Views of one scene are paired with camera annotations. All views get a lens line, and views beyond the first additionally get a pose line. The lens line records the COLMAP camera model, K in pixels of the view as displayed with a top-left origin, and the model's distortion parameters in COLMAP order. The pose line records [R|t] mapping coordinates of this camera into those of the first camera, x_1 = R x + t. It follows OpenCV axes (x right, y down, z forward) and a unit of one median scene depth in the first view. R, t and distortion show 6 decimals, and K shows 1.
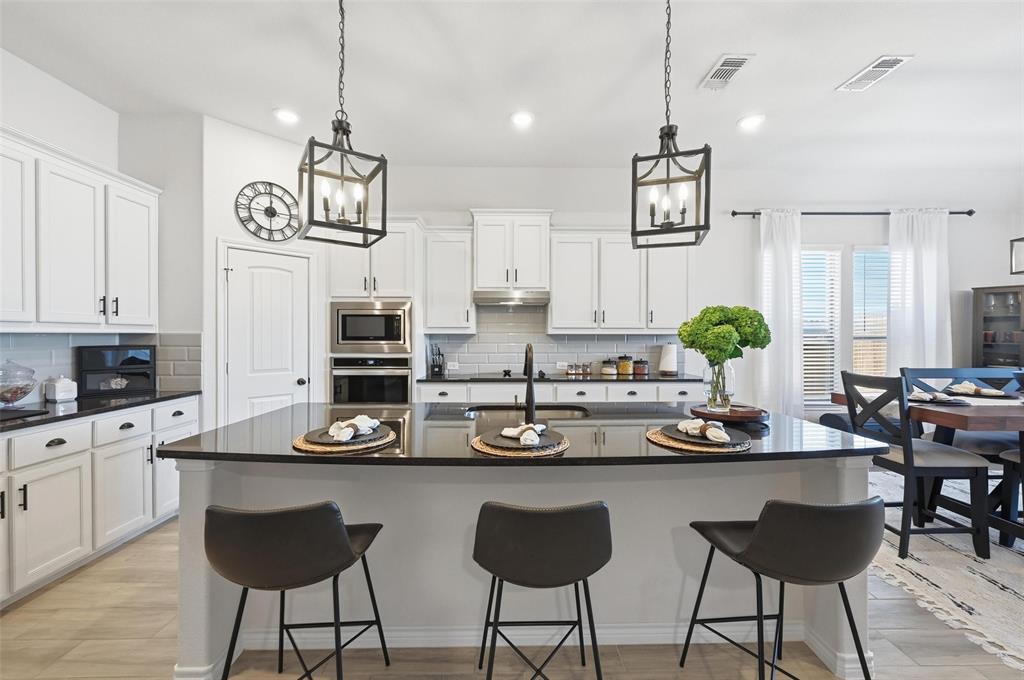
lens RADIAL K [[403.0, 0, 511.6], [0, 403.0, 338.2], [0, 0, 1]] dist [-0.002821, -0.001335]
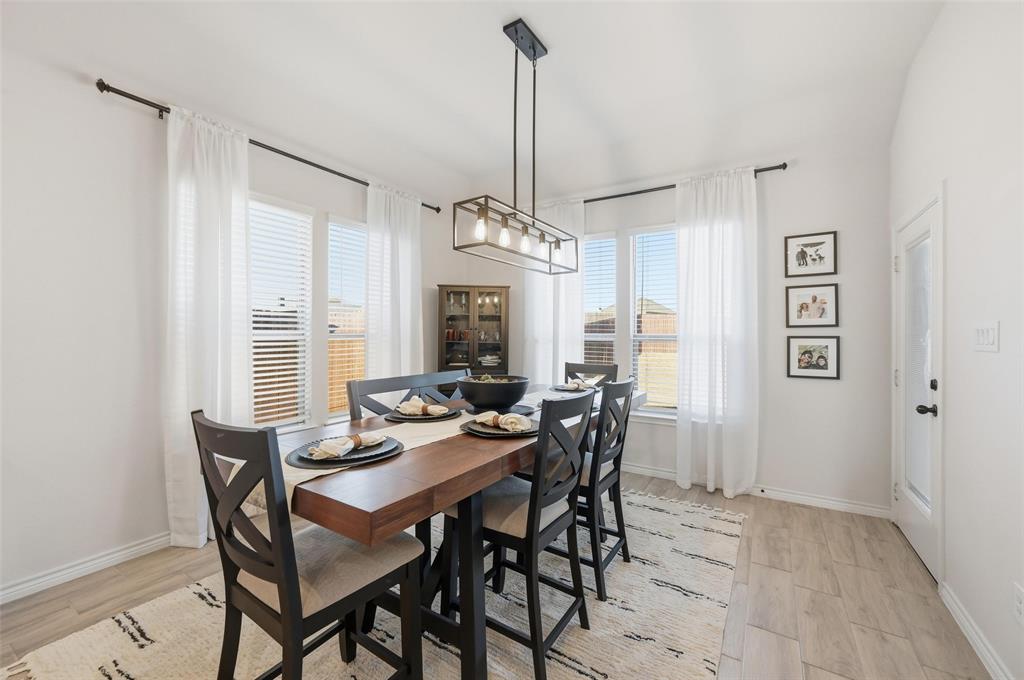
lens RADIAL K [[403.0, 0, 518.9], [0, 403.0, 337.6], [0, 0, 1]] dist [-0.002821, -0.001335]
pose [[0.531236, -0.001736, 0.847222, 0.530489], [0.000484, 0.999998, 0.001745, 0.000860], [-0.847224, -0.000517, 0.531236, 0.391033]]
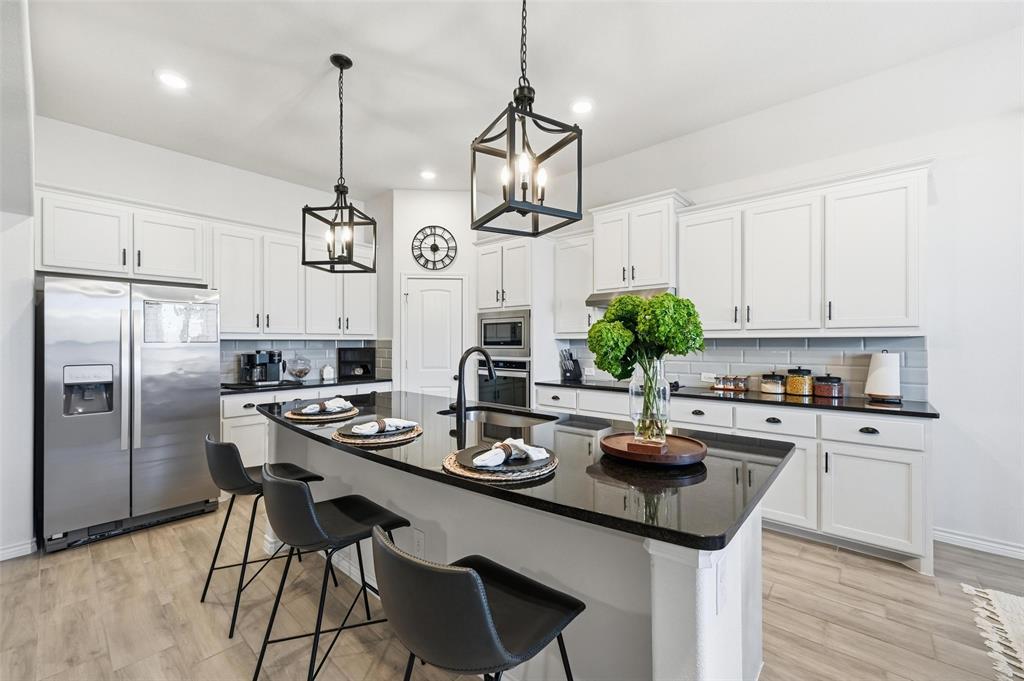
lens RADIAL K [[403.0, 0, 518.7], [0, 403.0, 343.9], [0, 0, 1]] dist [-0.002821, -0.001335]
pose [[0.744518, -0.000338, -0.667602, 0.500620], [-0.002782, 0.999990, -0.003609, 0.006282], [0.667596, 0.004544, 0.744510, 0.202469]]
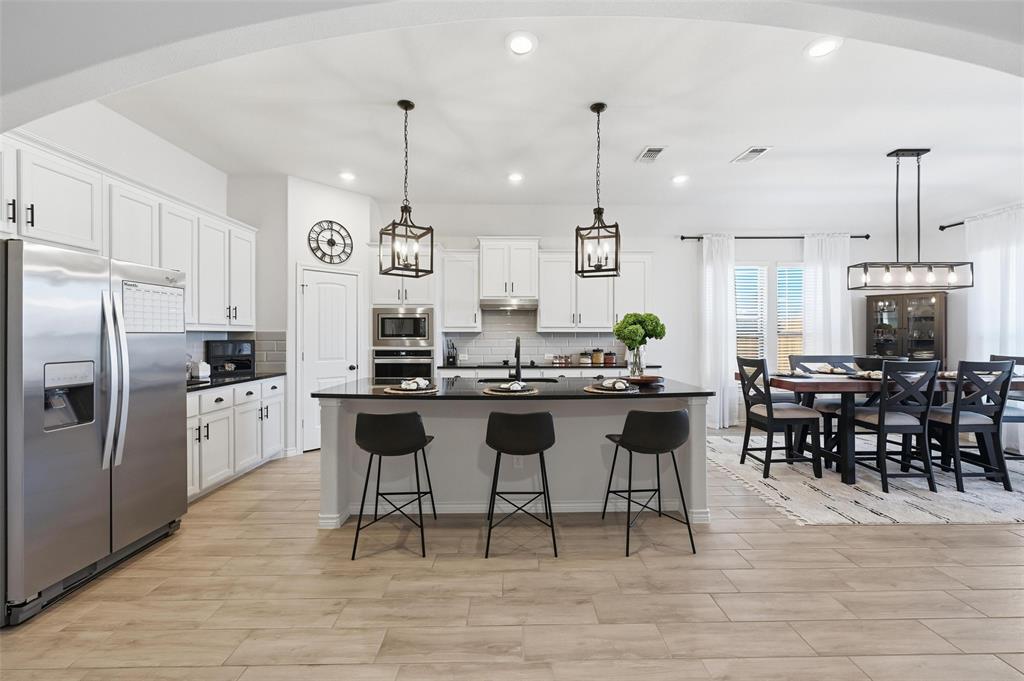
lens RADIAL K [[403.0, 0, 512.9], [0, 403.0, 336.1], [0, 0, 1]] dist [-0.002821, -0.001335]
pose [[0.999998, -0.001866, 0.000414, 0.014328], [0.001869, 0.999982, -0.005691, 0.012296], [-0.000403, 0.005692, 0.999984, -0.367436]]
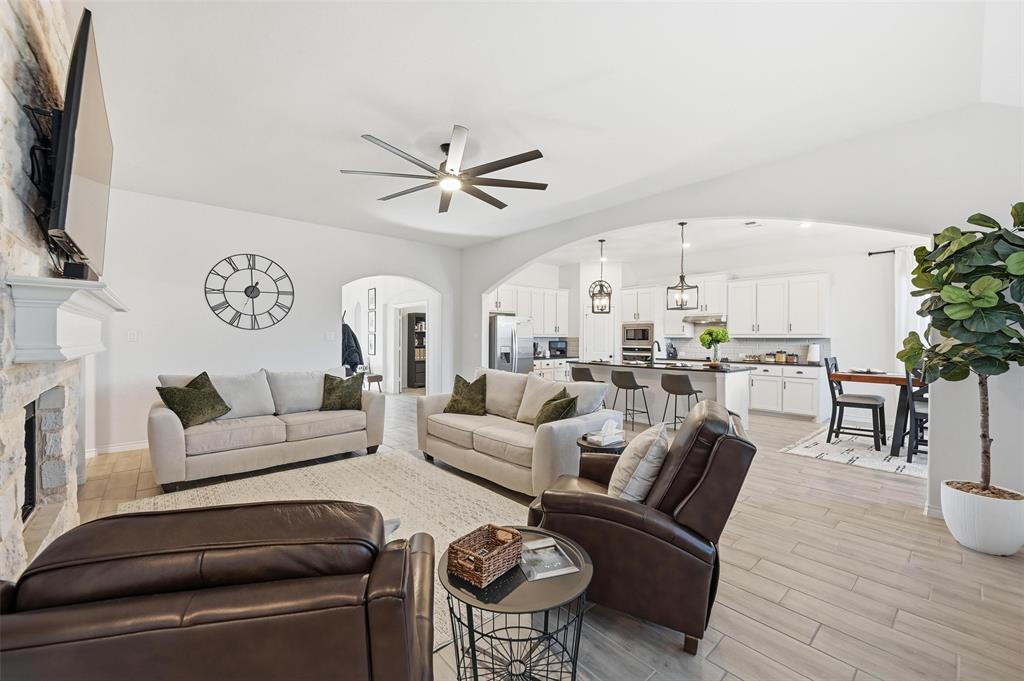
lens RADIAL K [[403.0, 0, 514.8], [0, 403.0, 340.4], [0, 0, 1]] dist [-0.002821, -0.001335]
pose [[0.647693, 0.006547, -0.761873, 1.078292], [-0.009362, 0.999956, 0.000633, 0.012647], [0.761844, 0.006722, 0.647726, -1.167132]]
